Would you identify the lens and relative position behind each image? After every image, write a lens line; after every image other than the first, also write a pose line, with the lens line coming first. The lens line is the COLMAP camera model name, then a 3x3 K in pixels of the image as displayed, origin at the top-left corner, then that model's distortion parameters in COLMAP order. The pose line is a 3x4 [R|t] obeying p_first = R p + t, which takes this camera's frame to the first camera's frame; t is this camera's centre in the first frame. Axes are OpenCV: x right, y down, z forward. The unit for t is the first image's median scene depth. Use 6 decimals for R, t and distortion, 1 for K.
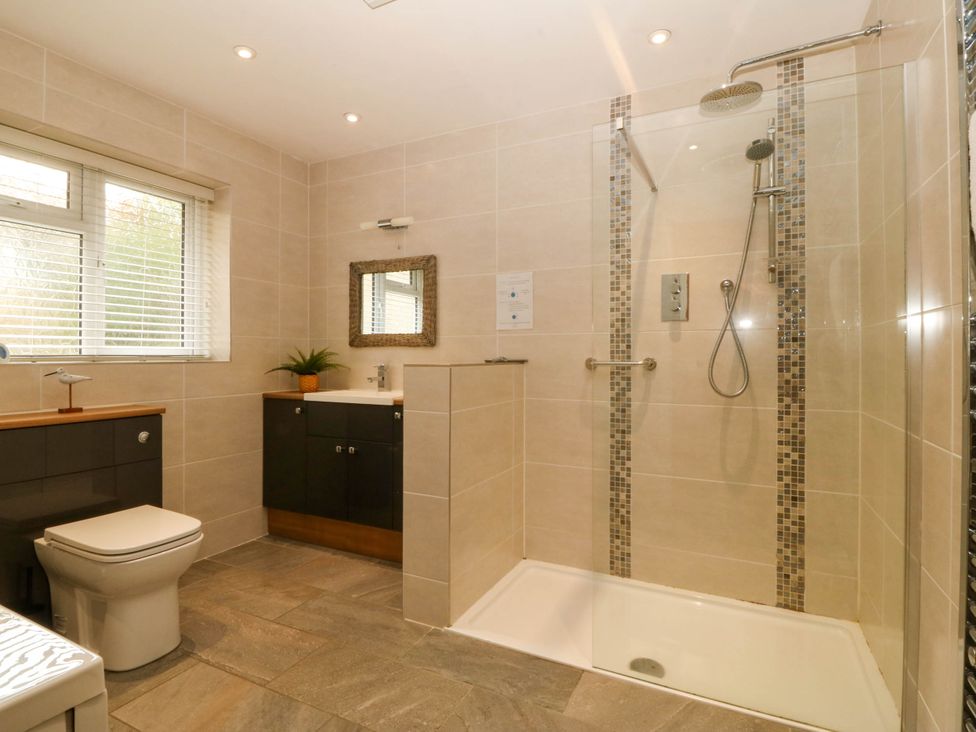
lens RADIAL K [[508.5, 0, 486.8], [0, 508.5, 355.5], [0, 0, 1]] dist [-0.003172, -0.011742]
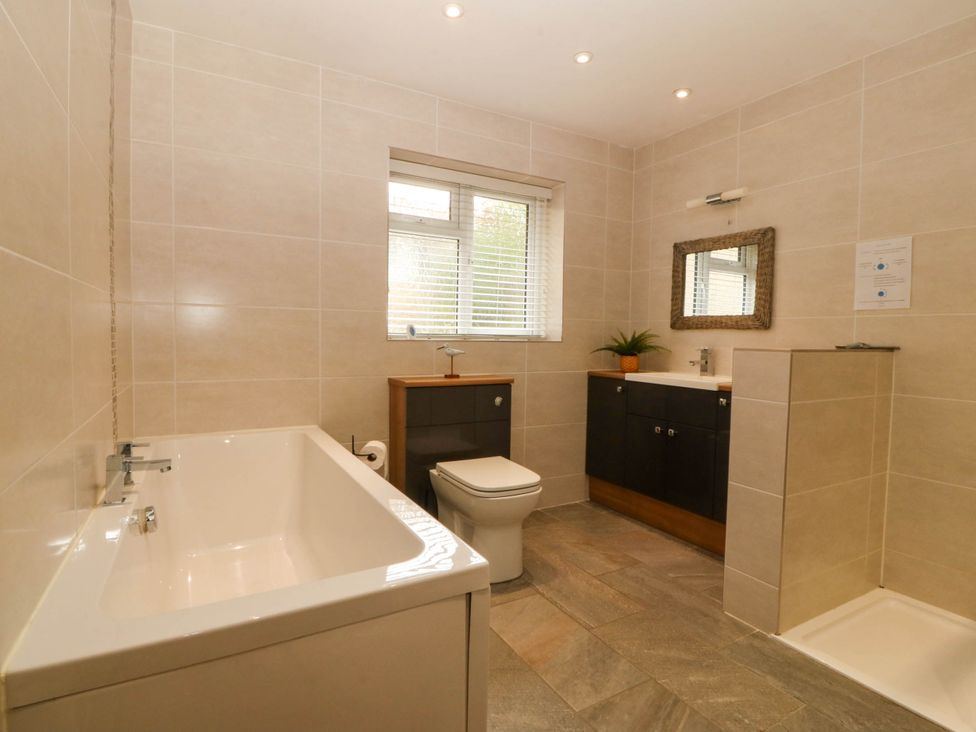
lens RADIAL K [[508.5, 0, 484.8], [0, 508.5, 357.3], [0, 0, 1]] dist [-0.003172, -0.011742]
pose [[0.826020, 0.037489, -0.562393, -0.013038], [-0.016274, 0.998956, 0.042687, 0.001690], [0.563406, -0.026108, 0.825768, -0.032375]]
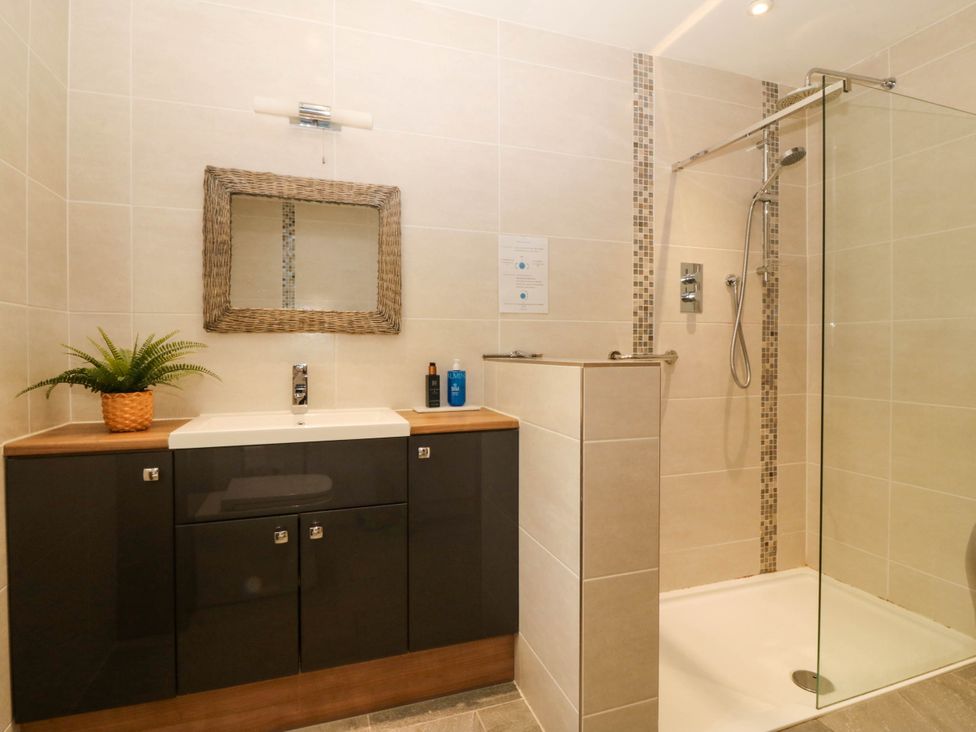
lens RADIAL K [[508.5, 0, 486.8], [0, 508.5, 355.3], [0, 0, 1]] dist [-0.003172, -0.011742]
pose [[0.704726, -0.011423, 0.709388, -0.558714], [0.001576, 0.999893, 0.014535, -0.000834], [-0.709478, -0.009125, 0.704668, 0.570362]]
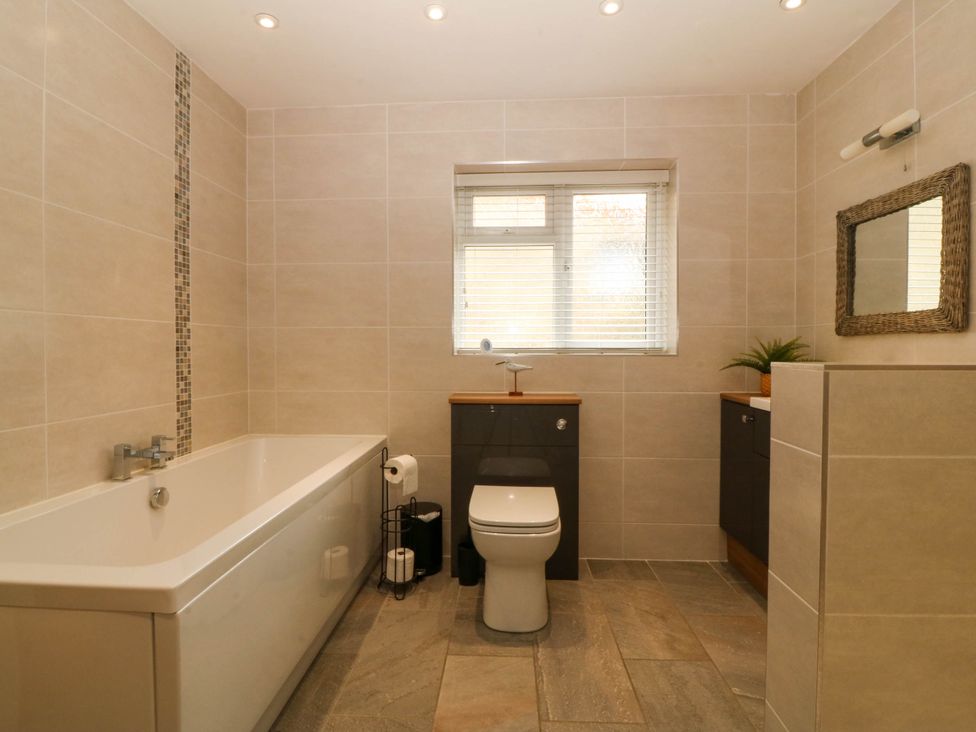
lens RADIAL K [[508.5, 0, 485.4], [0, 508.5, 355.2], [0, 0, 1]] dist [-0.003172, -0.011742]
pose [[0.394774, 0.012173, -0.918697, 0.221760], [-0.000548, 0.999915, 0.013014, 0.000654], [0.918778, -0.004634, 0.394748, 0.380480]]
